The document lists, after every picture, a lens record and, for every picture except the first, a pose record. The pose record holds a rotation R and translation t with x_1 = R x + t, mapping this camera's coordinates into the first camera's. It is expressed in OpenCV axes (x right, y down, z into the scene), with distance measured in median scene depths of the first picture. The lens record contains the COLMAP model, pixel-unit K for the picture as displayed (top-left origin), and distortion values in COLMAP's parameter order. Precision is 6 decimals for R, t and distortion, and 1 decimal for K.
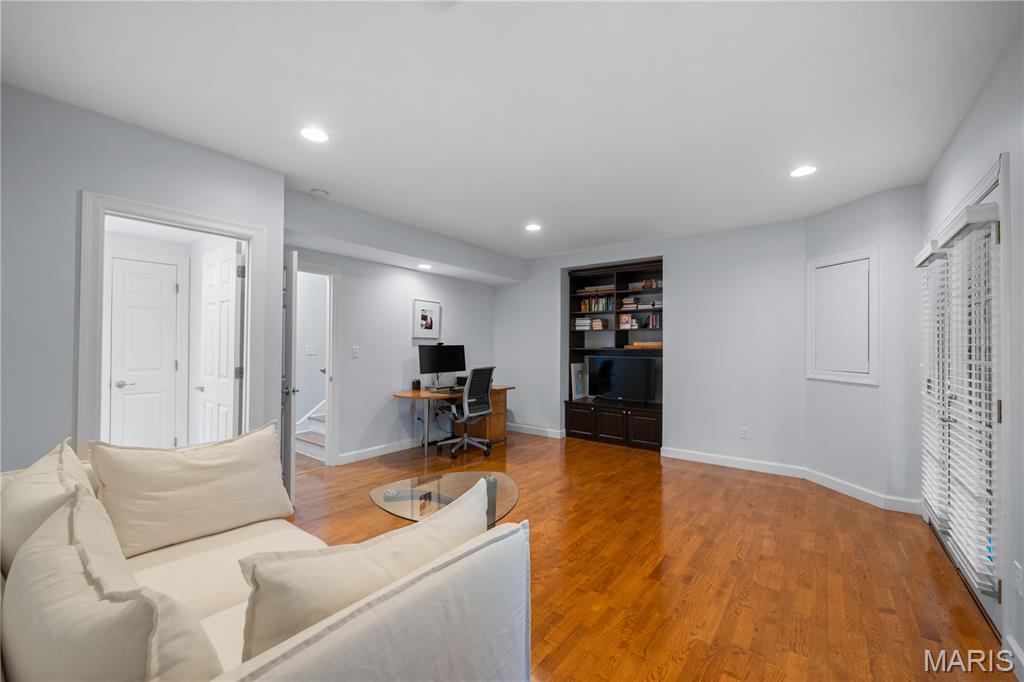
lens RADIAL K [[423.4, 0, 511.8], [0, 423.4, 342.1], [0, 0, 1]] dist [0.000744, -0.000882]
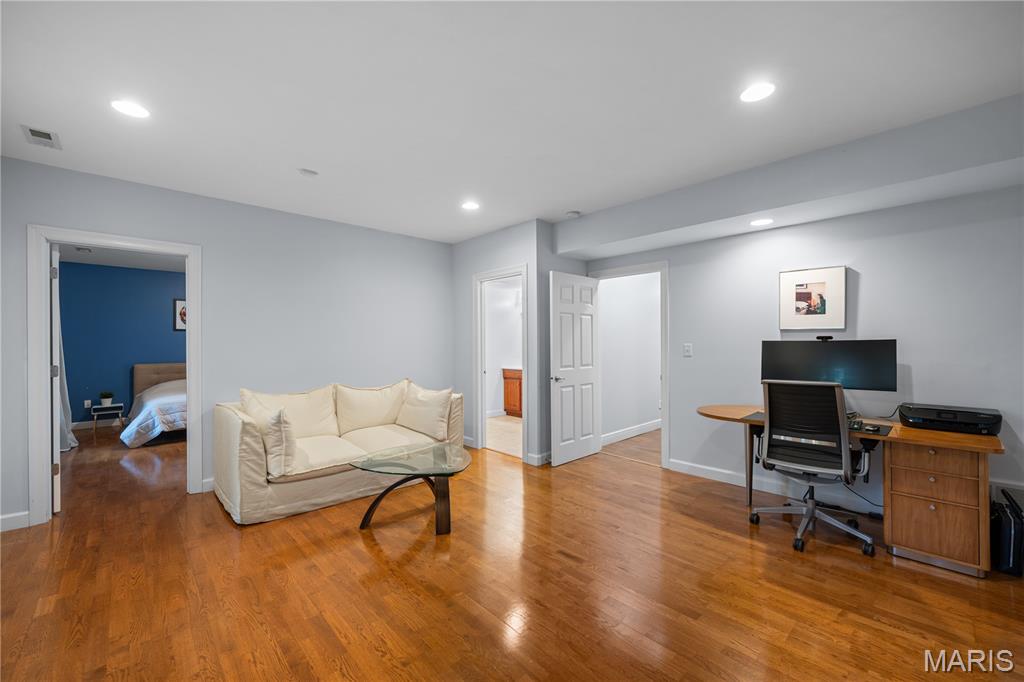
lens RADIAL K [[423.4, 0, 508.4], [0, 423.4, 343.3], [0, 0, 1]] dist [0.000744, -0.000882]
pose [[-0.197136, -0.007805, -0.980345, 0.494704], [0.010100, 0.999899, -0.009991, 0.012799], [0.980324, -0.011871, -0.197037, 0.705405]]
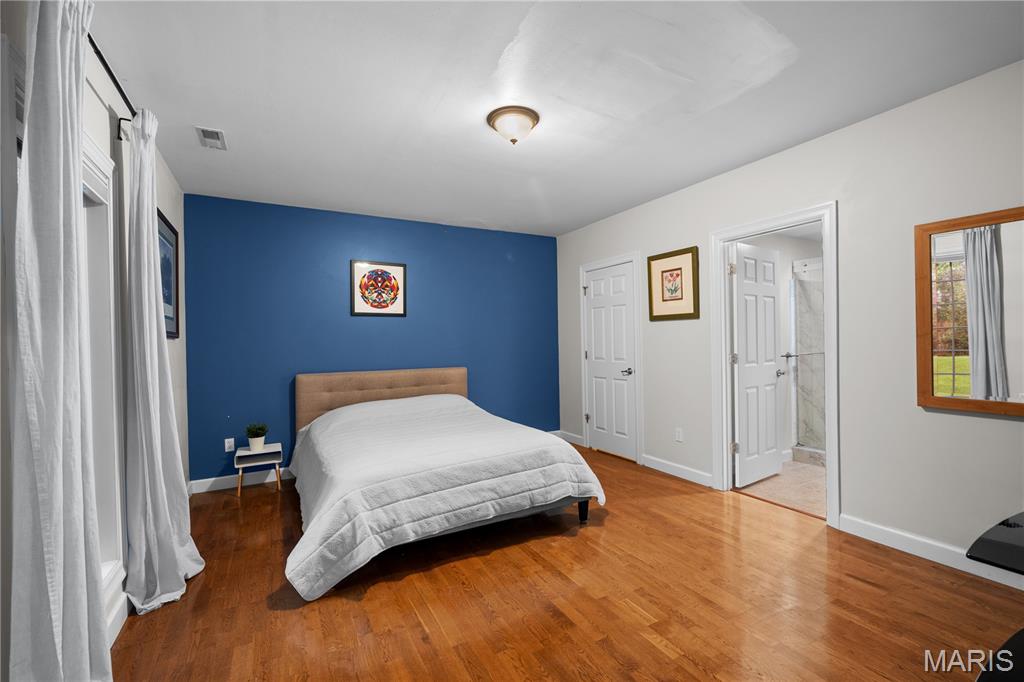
lens RADIAL K [[443.1, 0, 515.3], [0, 443.1, 339.7], [0, 0, 1]] dist [0.002386, 0.000782]
pose [[-0.418475, 0.004506, -0.908217, 0.425503], [0.026173, 0.999632, -0.007100, 0.011838], [0.907851, -0.026742, -0.418439, 0.608120]]
